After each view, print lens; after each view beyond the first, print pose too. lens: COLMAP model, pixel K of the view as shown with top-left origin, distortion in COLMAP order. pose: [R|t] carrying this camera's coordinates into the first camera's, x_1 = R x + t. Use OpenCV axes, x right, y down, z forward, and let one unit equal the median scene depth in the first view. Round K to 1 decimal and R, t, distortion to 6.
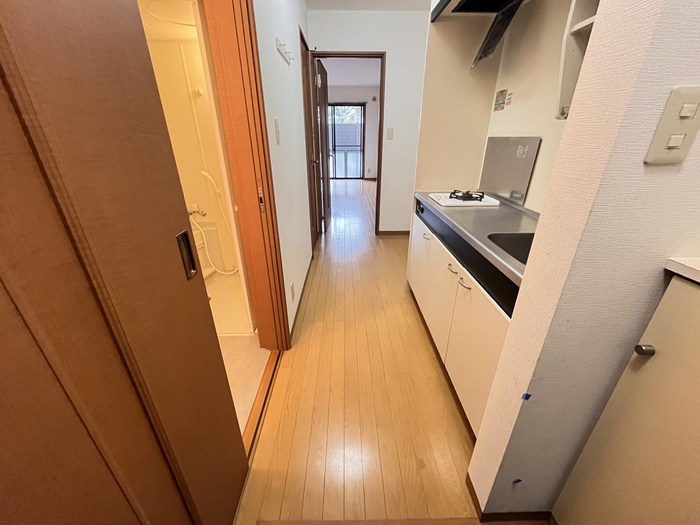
lens RADIAL K [[280.3, 0, 348.8], [0, 280.3, 260.9], [0, 0, 1]] dist [-0.001016, -0.000462]
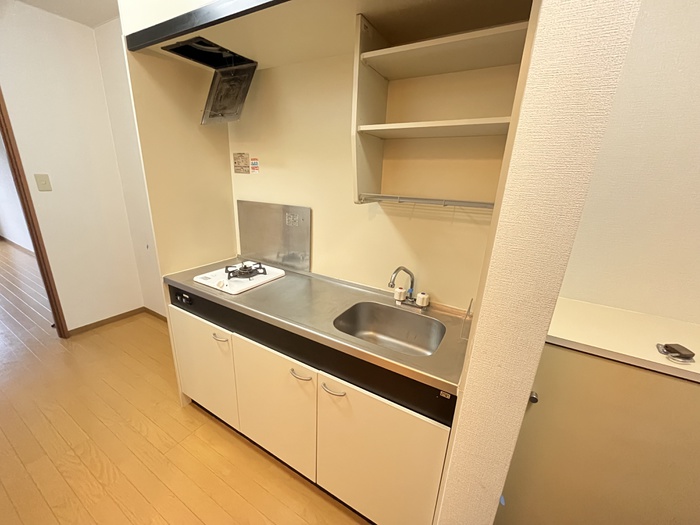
lens RADIAL K [[280.3, 0, 348.8], [0, 280.3, 263.2], [0, 0, 1]] dist [-0.001016, -0.000462]
pose [[0.513484, -0.232796, 0.825918, -0.116026], [0.313624, 0.946822, 0.071890, -0.230969], [-0.798733, 0.222113, 0.559188, 0.294915]]
